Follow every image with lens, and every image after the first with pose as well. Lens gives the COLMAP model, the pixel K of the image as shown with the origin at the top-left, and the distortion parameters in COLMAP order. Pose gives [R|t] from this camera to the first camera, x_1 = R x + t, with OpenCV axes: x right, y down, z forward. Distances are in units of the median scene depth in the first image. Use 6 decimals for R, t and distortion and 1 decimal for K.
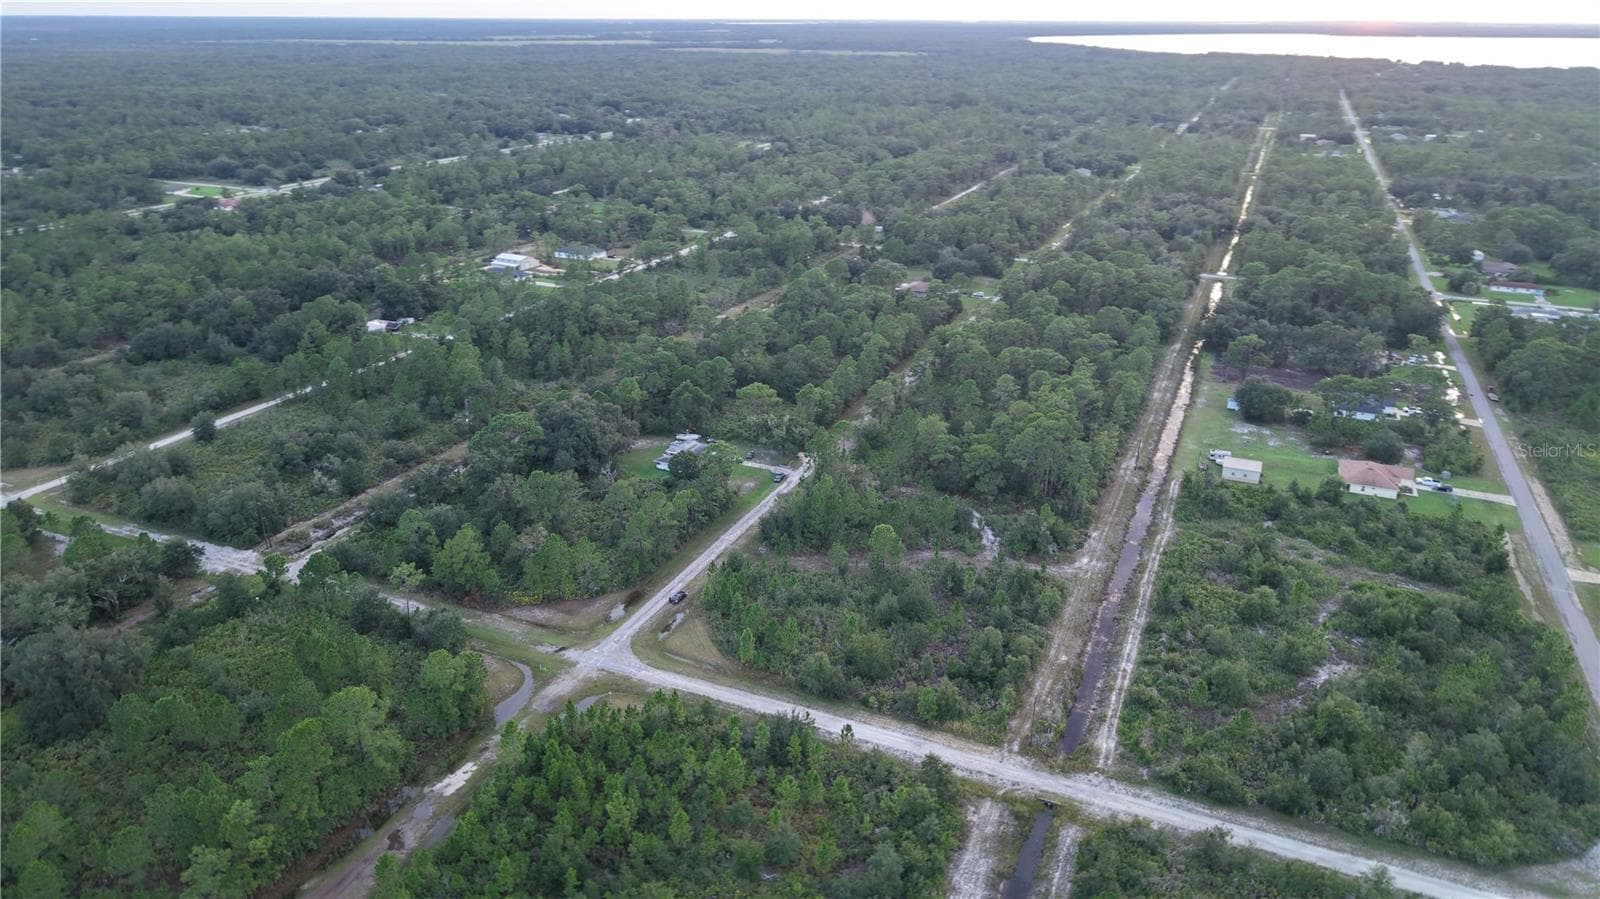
lens RADIAL K [[1060.1, 0, 801.0], [0, 1060.1, 458.4], [0, 0, 1]] dist [0.030848, -0.035822]
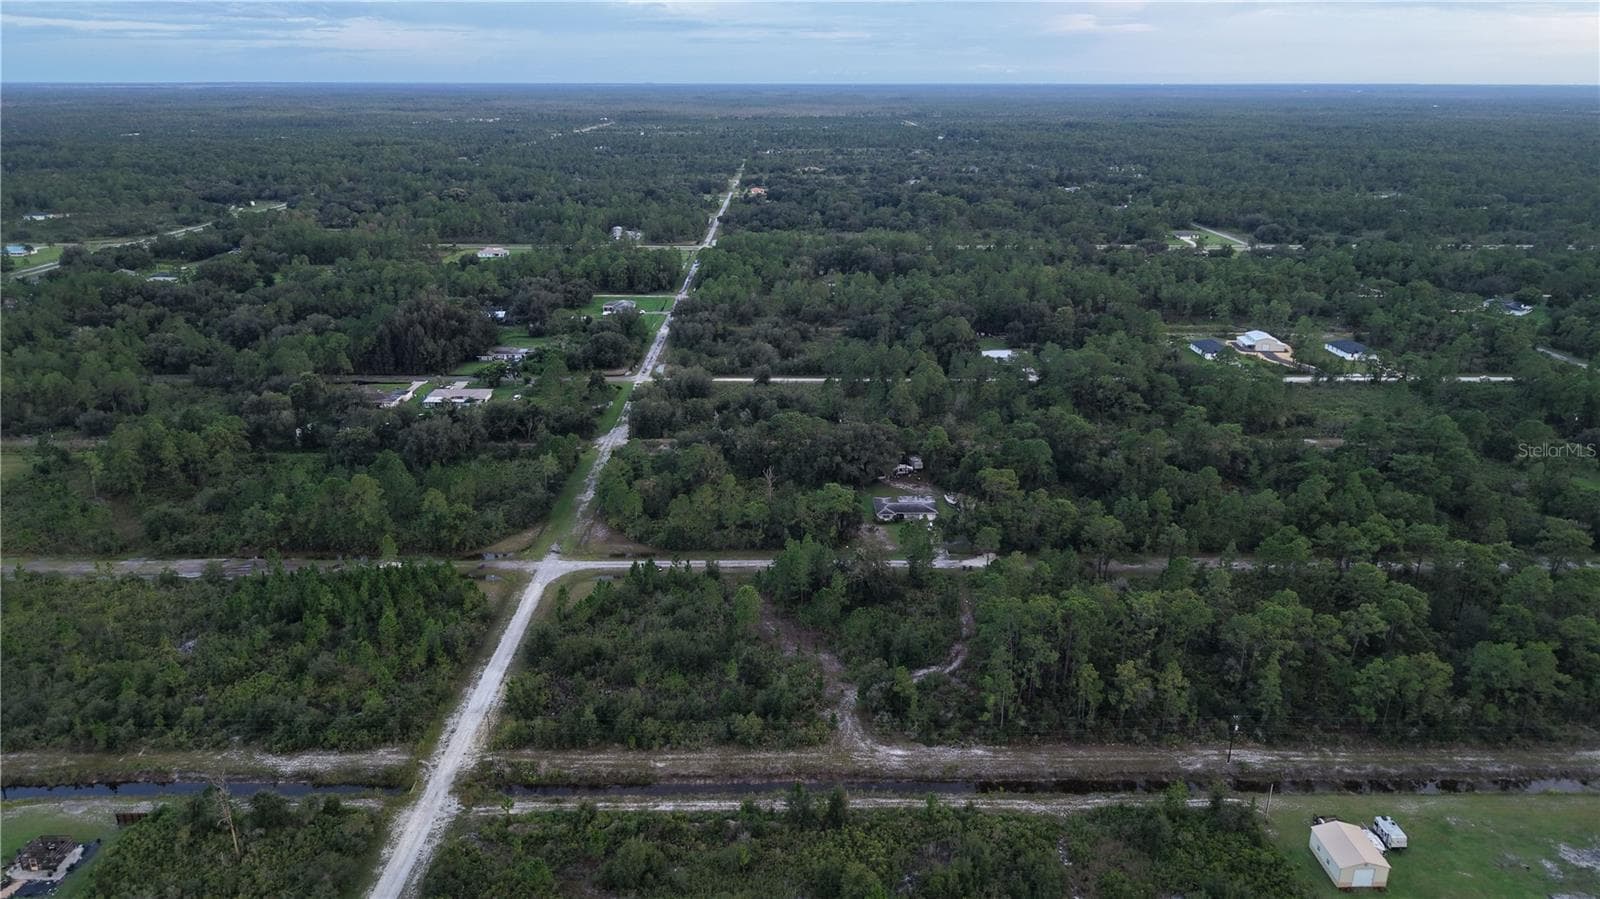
lens RADIAL K [[1060.1, 0, 801.0], [0, 1060.1, 458.4], [0, 0, 1]] dist [0.030848, -0.035822]
pose [[0.414414, 0.302101, -0.858485, 0.842737], [-0.350231, 0.923590, 0.155946, -0.202456], [0.840000, 0.236042, 0.488553, 0.496117]]
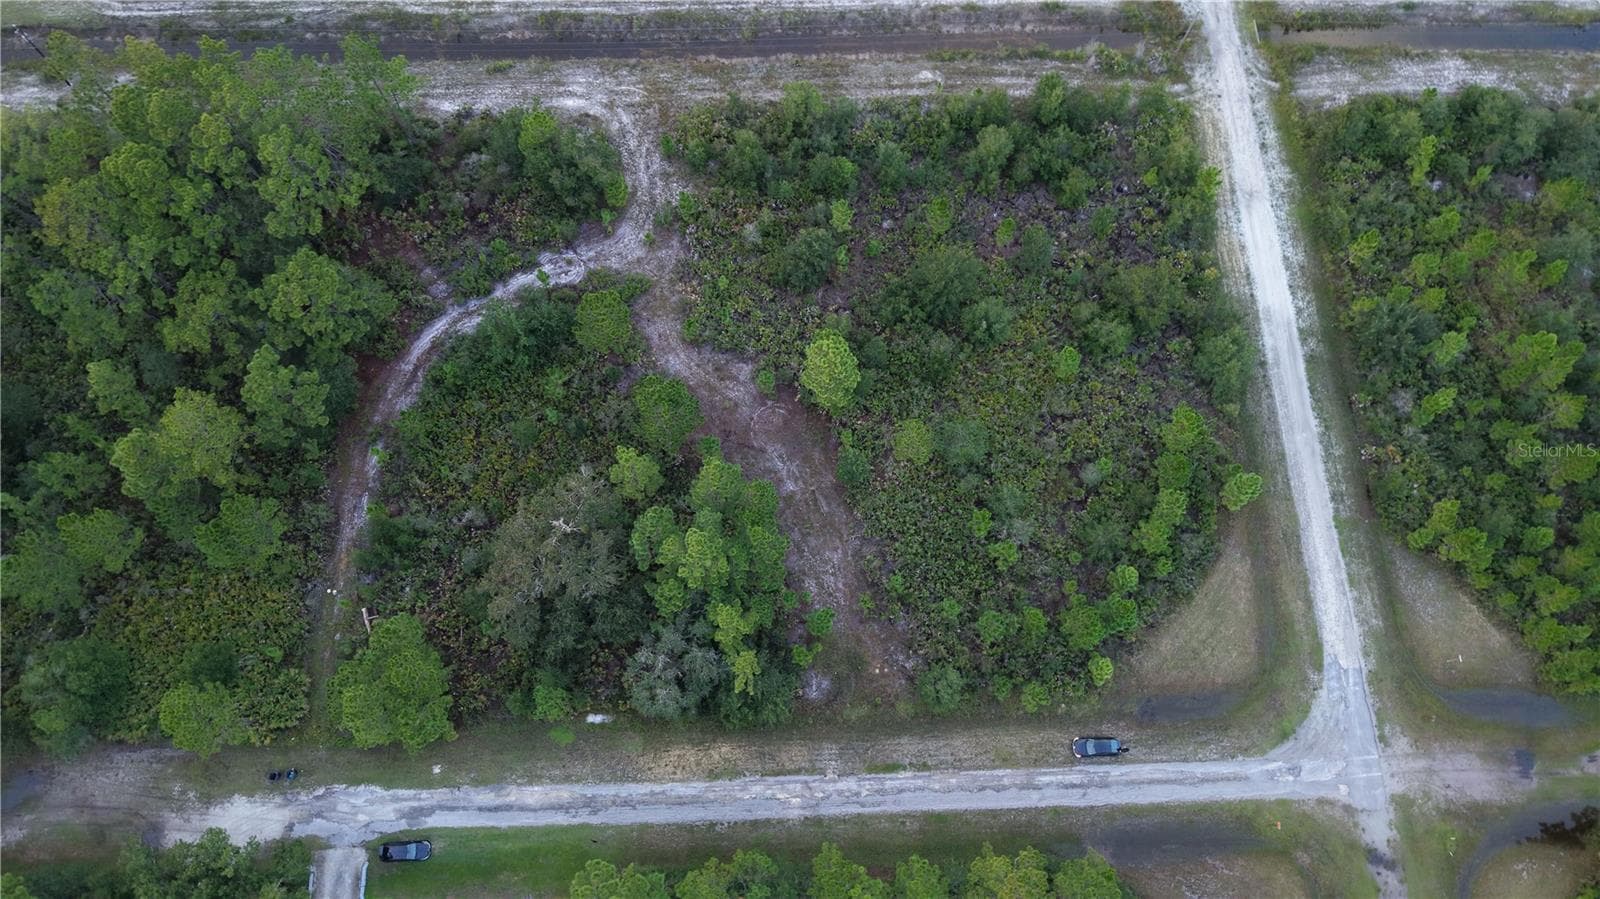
lens RADIAL K [[1060.1, 0, 801.0], [0, 1060.1, 458.4], [0, 0, 1]] dist [0.030848, -0.035822]
pose [[-0.436220, -0.860270, 0.263909, -0.067475], [0.315434, 0.128485, 0.940209, -0.332238], [-0.842742, 0.493384, 0.215311, 0.871001]]
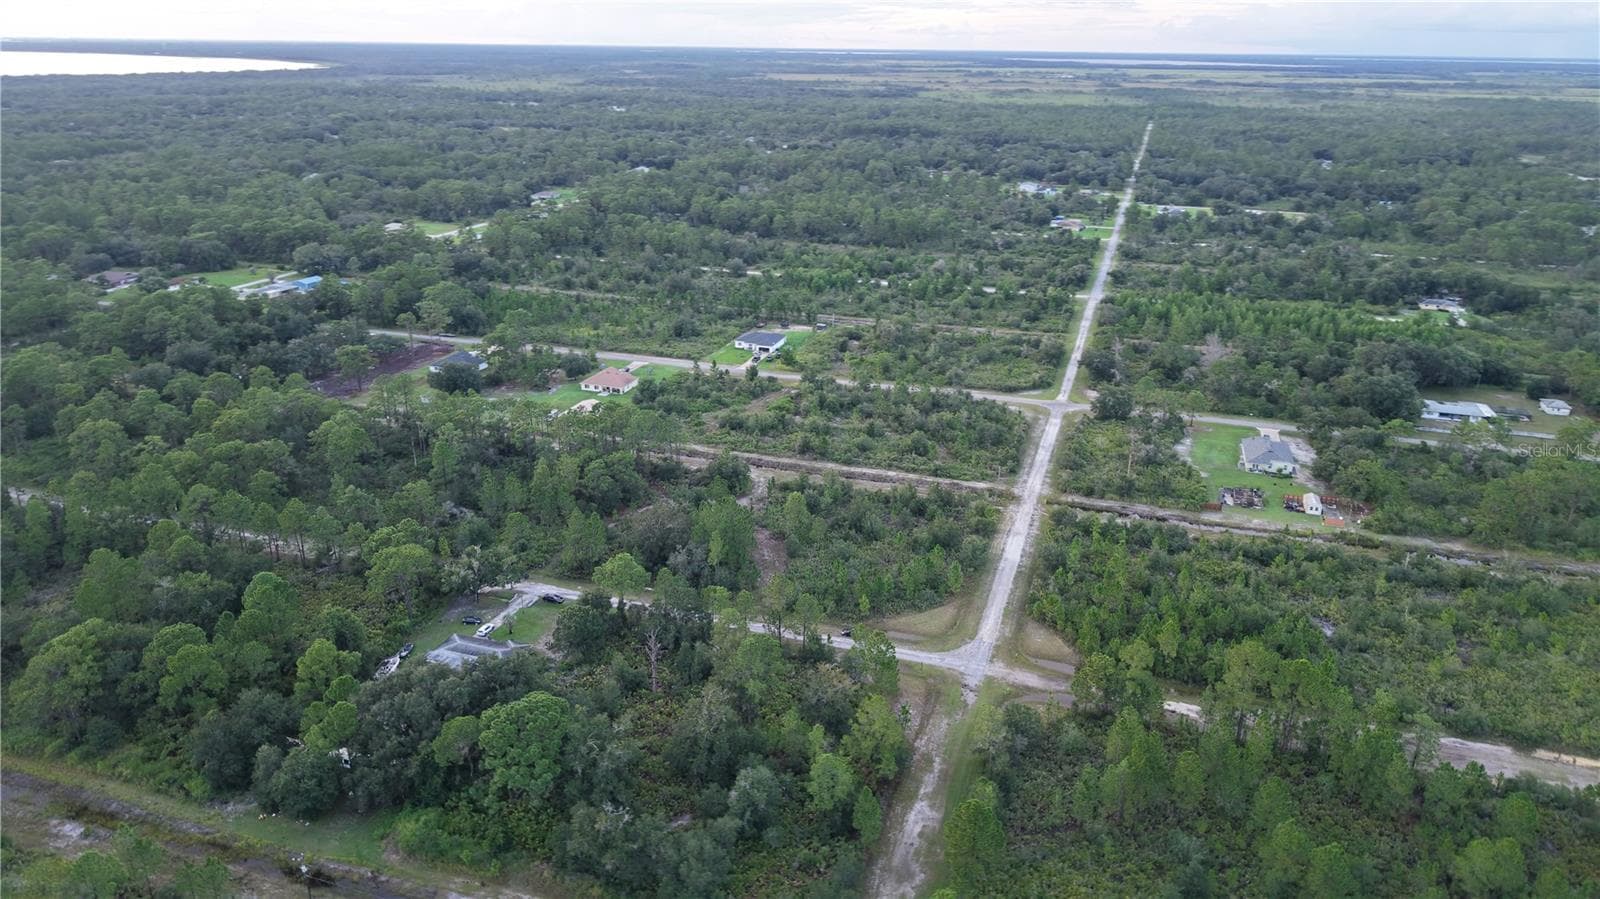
lens RADIAL K [[1060.1, 0, 801.0], [0, 1060.1, 458.4], [0, 0, 1]] dist [0.030848, -0.035822]
pose [[-0.097701, -0.365780, 0.925559, -0.882437], [0.369280, 0.850292, 0.375015, -0.360614], [-0.924168, 0.378430, 0.052001, 0.857257]]
